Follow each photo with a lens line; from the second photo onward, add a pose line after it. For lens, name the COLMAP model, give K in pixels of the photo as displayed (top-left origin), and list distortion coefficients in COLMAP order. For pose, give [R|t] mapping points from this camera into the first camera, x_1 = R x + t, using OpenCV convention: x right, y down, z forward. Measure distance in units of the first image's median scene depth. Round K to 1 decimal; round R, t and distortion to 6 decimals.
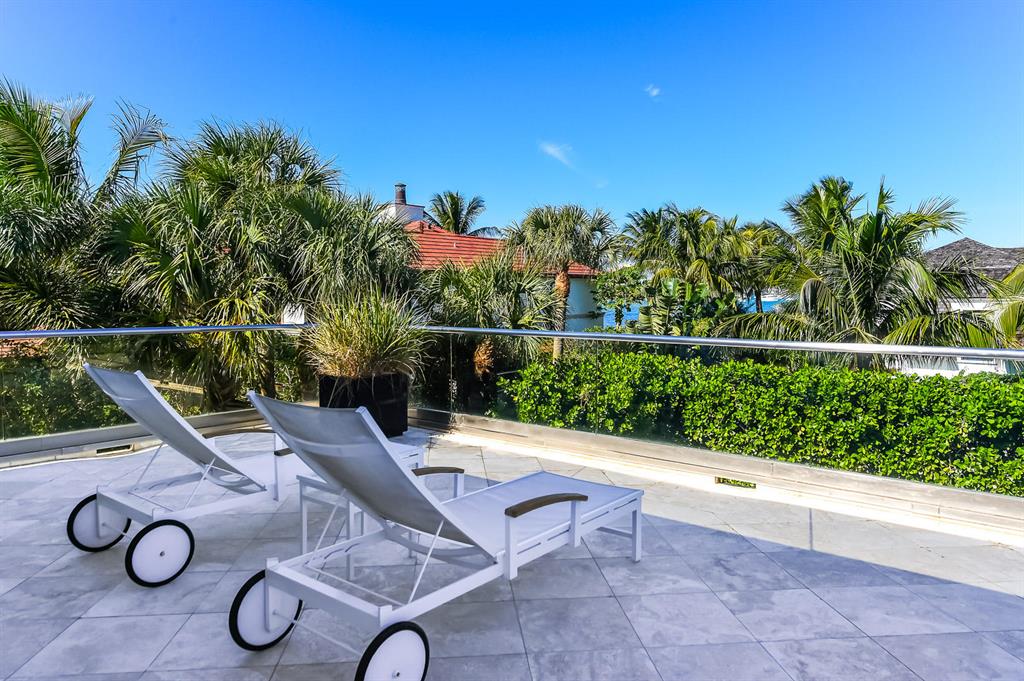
lens RADIAL K [[699.1, 0, 512.0], [0, 699.1, 340.5], [0, 0, 1]] dist [0.005058, 0.001372]
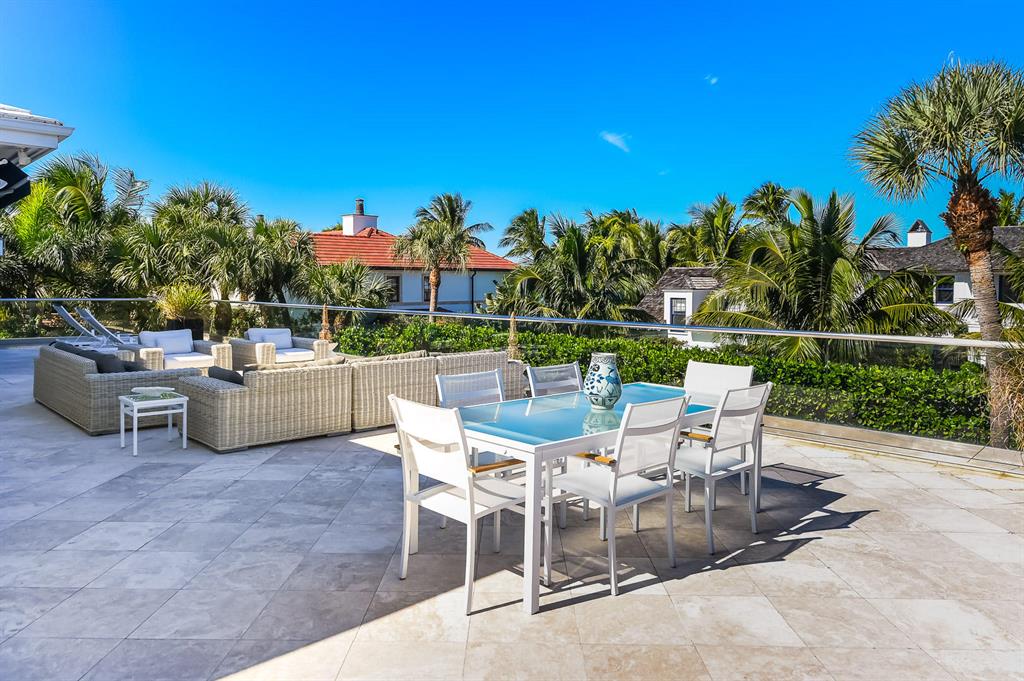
lens RADIAL K [[712.7, 0, 512.0], [0, 712.7, 340.5], [0, 0, 1]] dist [0.000189, -0.000216]
pose [[0.992558, 0.021694, -0.119826, 0.407738], [-0.019497, 0.999620, 0.019478, 0.017667], [0.120203, -0.016997, 0.992604, -0.435392]]
